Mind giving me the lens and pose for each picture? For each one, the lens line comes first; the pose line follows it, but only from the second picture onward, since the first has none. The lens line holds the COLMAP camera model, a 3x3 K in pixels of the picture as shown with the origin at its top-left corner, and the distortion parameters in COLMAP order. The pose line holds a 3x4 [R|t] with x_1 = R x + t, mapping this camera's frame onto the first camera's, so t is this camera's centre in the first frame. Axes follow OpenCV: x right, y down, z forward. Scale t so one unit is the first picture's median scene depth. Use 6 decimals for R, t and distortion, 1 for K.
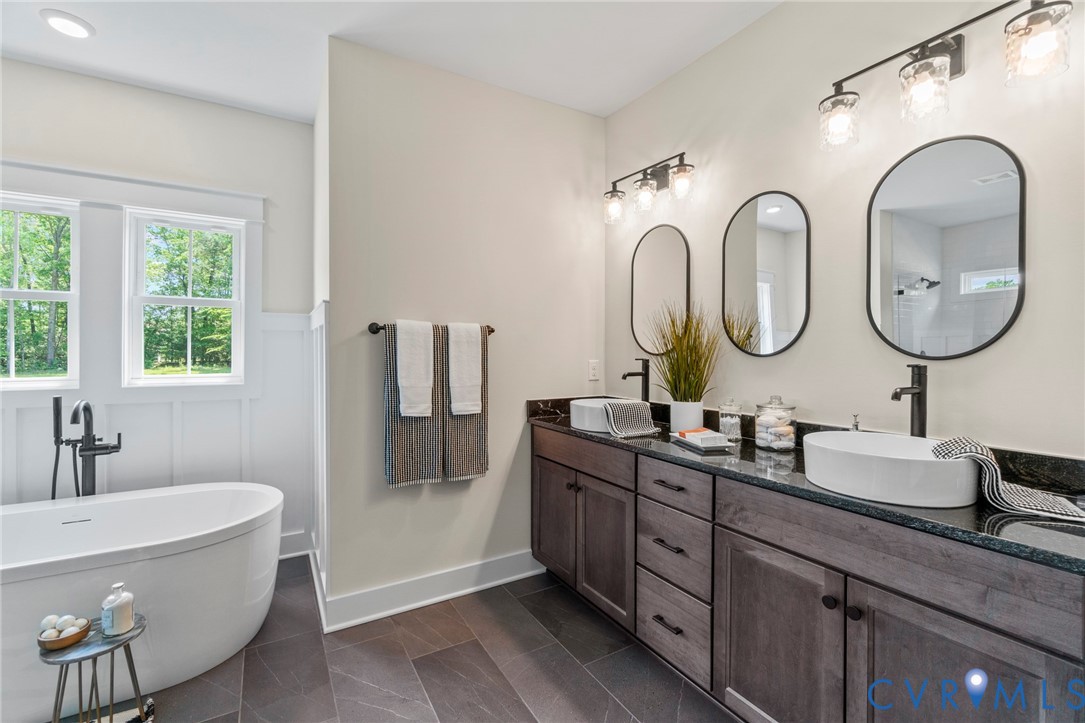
lens RADIAL K [[470.2, 0, 544.0], [0, 470.2, 354.0], [0, 0, 1]] dist [-0.002061, 0.000018]
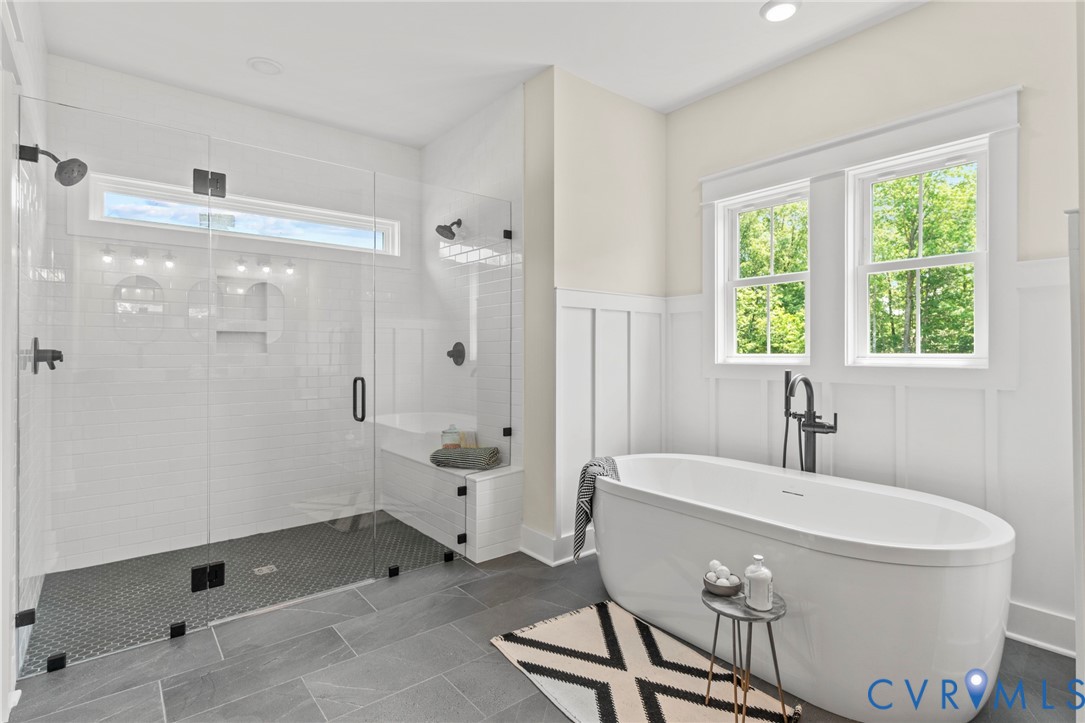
lens RADIAL K [[541.4, 0, 543.2], [0, 541.4, 351.8], [0, 0, 1]] dist [0.001988, -0.000134]
pose [[0.149318, -0.008034, -0.988757, 0.074983], [-0.004221, 0.999953, -0.008762, 0.060068], [0.988780, 0.005481, 0.149277, 0.271006]]
